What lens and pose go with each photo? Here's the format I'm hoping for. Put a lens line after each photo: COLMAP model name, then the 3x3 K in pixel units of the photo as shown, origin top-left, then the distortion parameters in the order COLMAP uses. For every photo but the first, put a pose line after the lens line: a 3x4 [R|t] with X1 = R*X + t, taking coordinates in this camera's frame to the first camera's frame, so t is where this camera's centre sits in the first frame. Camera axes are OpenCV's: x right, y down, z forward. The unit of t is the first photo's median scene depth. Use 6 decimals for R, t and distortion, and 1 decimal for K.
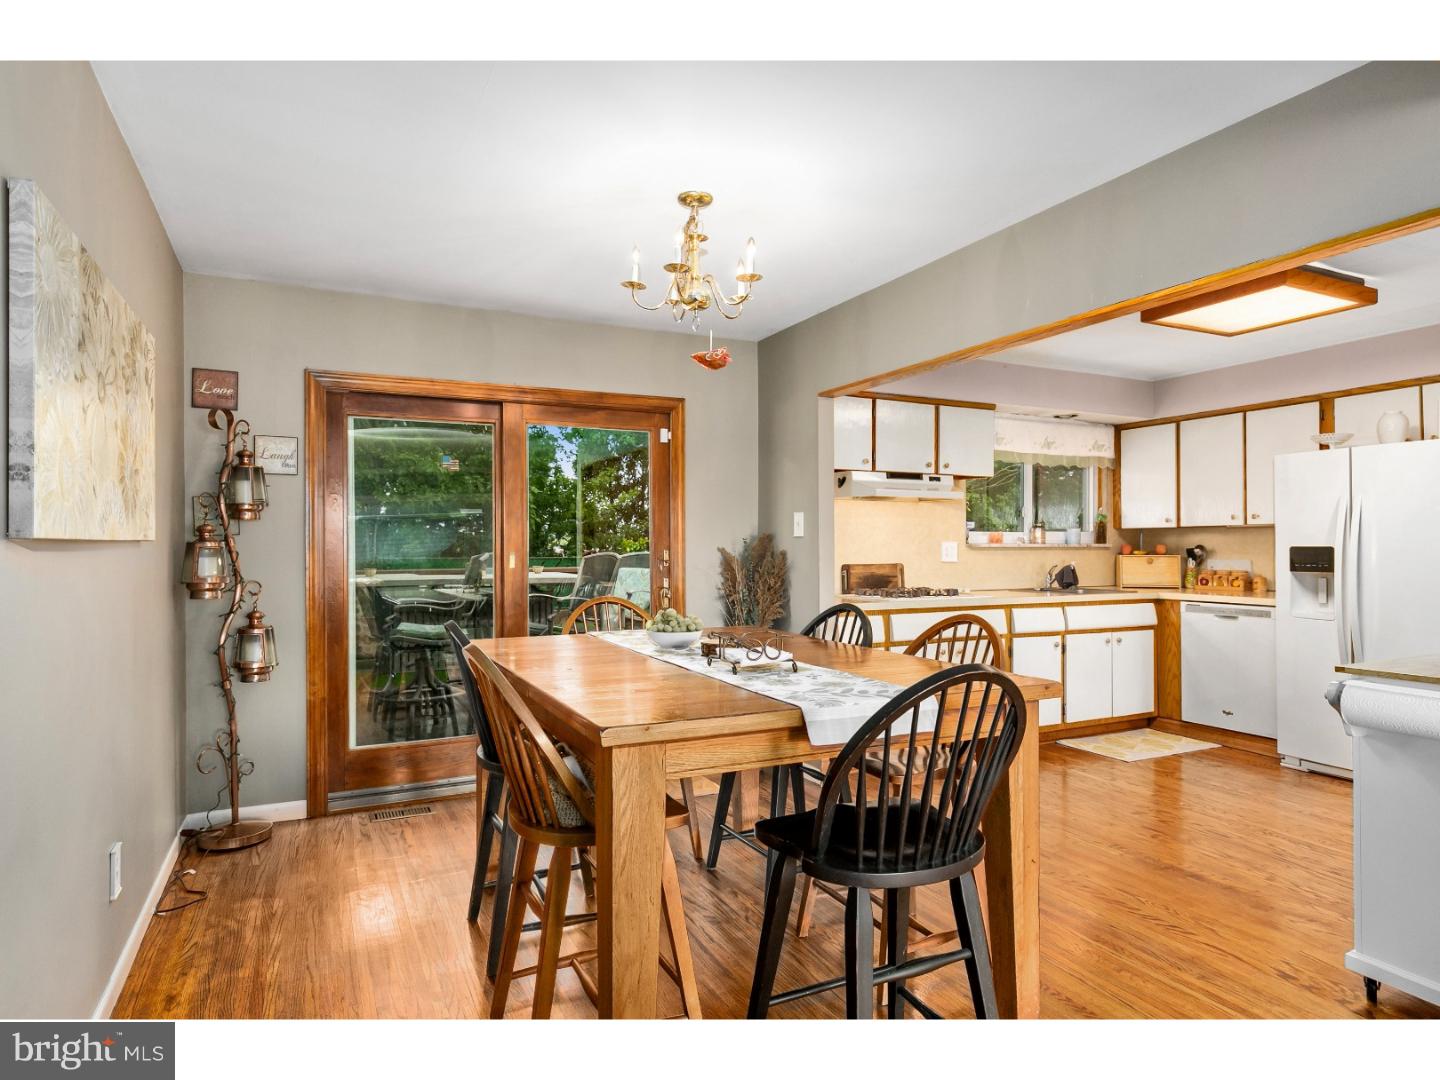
lens RADIAL K [[837.5, 0, 726.7], [0, 837.5, 542.7], [0, 0, 1]] dist [0.000230, 0.000243]
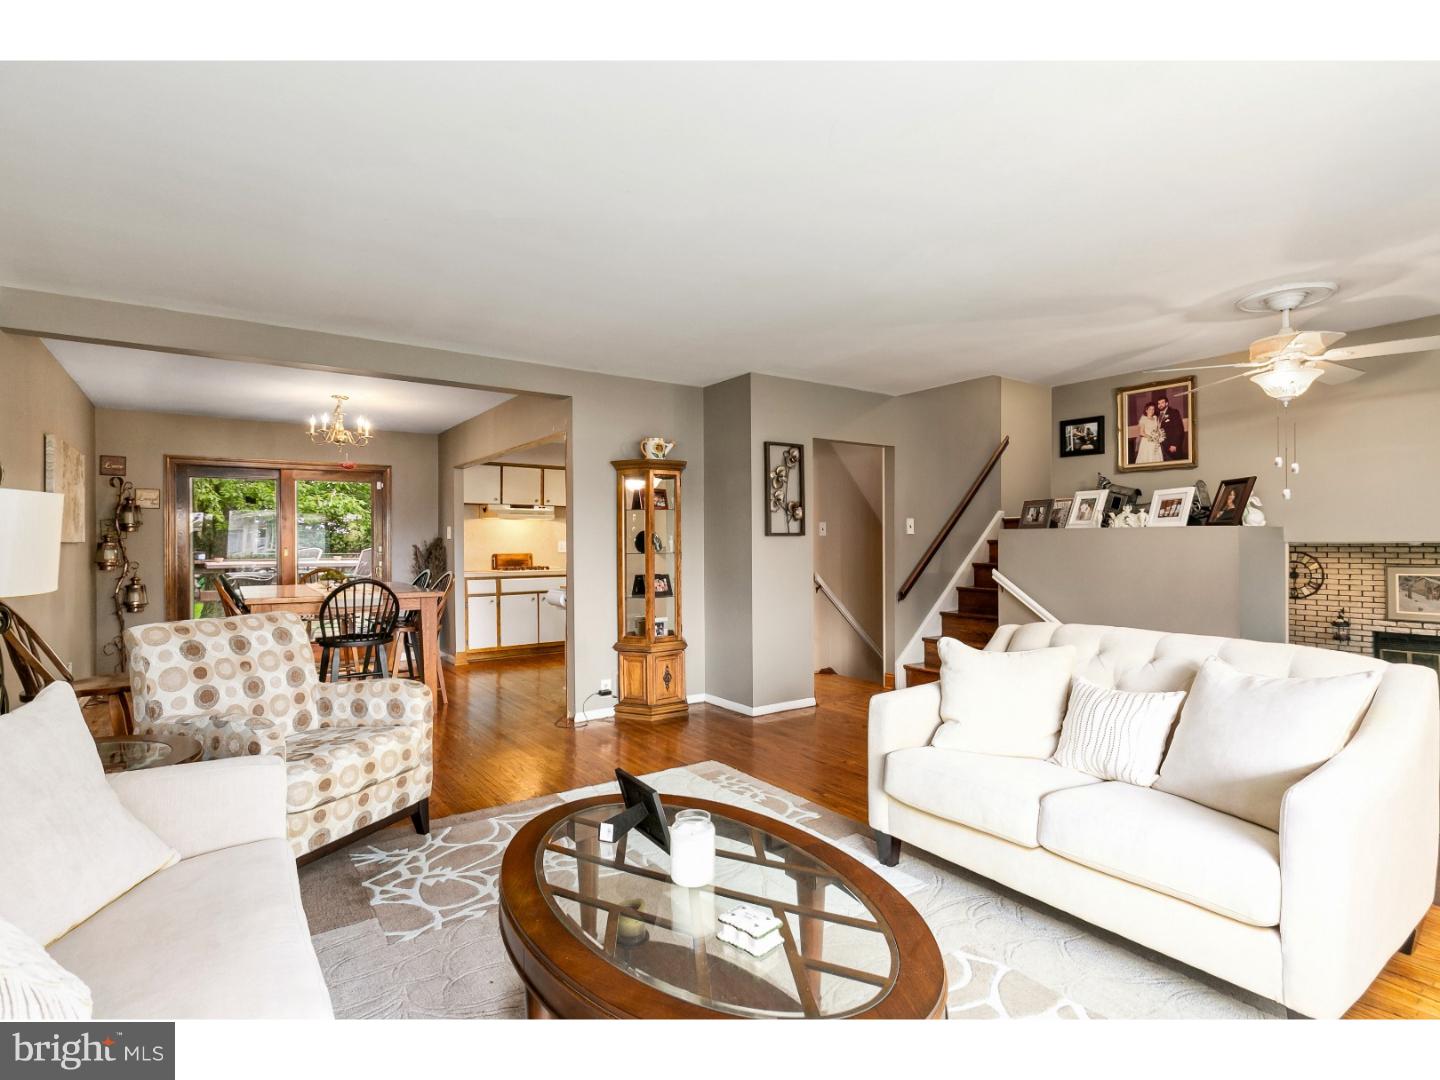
lens RADIAL K [[717.8, 0, 720.2], [0, 717.8, 538.2], [0, 0, 1]] dist [-0.000695, 0.000024]
pose [[0.988494, -0.000875, 0.151258, 0.566229], [0.001222, 0.999997, -0.002203, -0.005842], [-0.151255, 0.002362, 0.988492, -0.918002]]
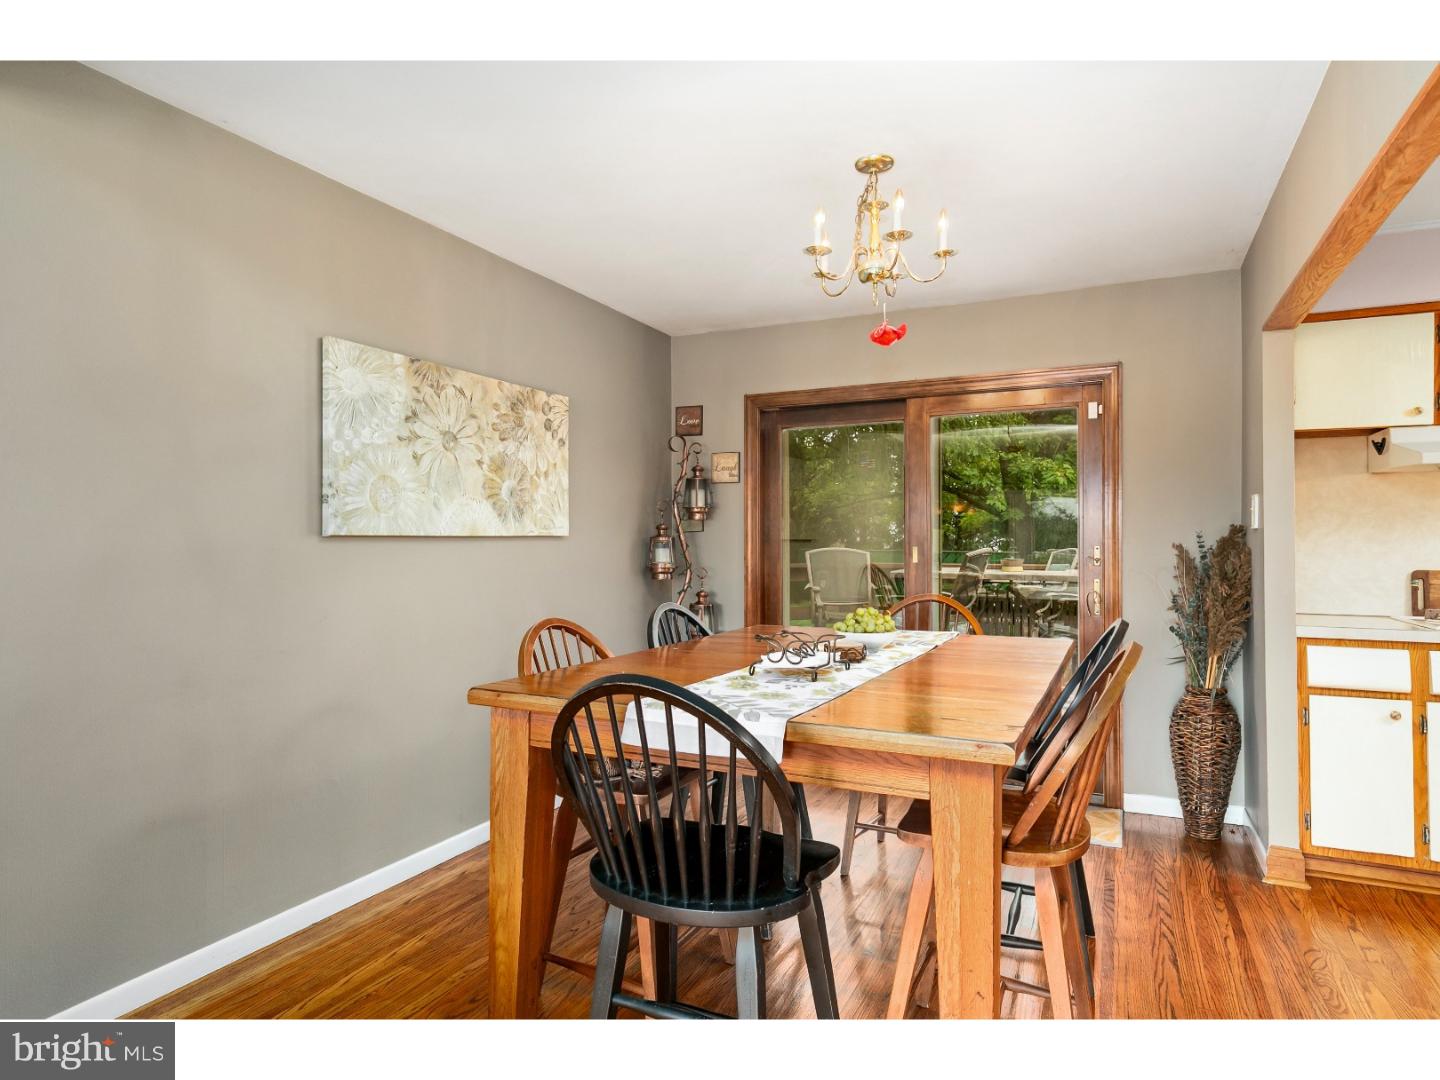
lens RADIAL K [[837.5, 0, 721.3], [0, 837.5, 535.3], [0, 0, 1]] dist [0.000230, 0.000243]
pose [[0.612502, -0.002480, -0.790465, 0.466980], [0.000509, 0.999996, -0.002743, 0.000099], [0.790469, 0.001278, 0.612501, 0.238681]]
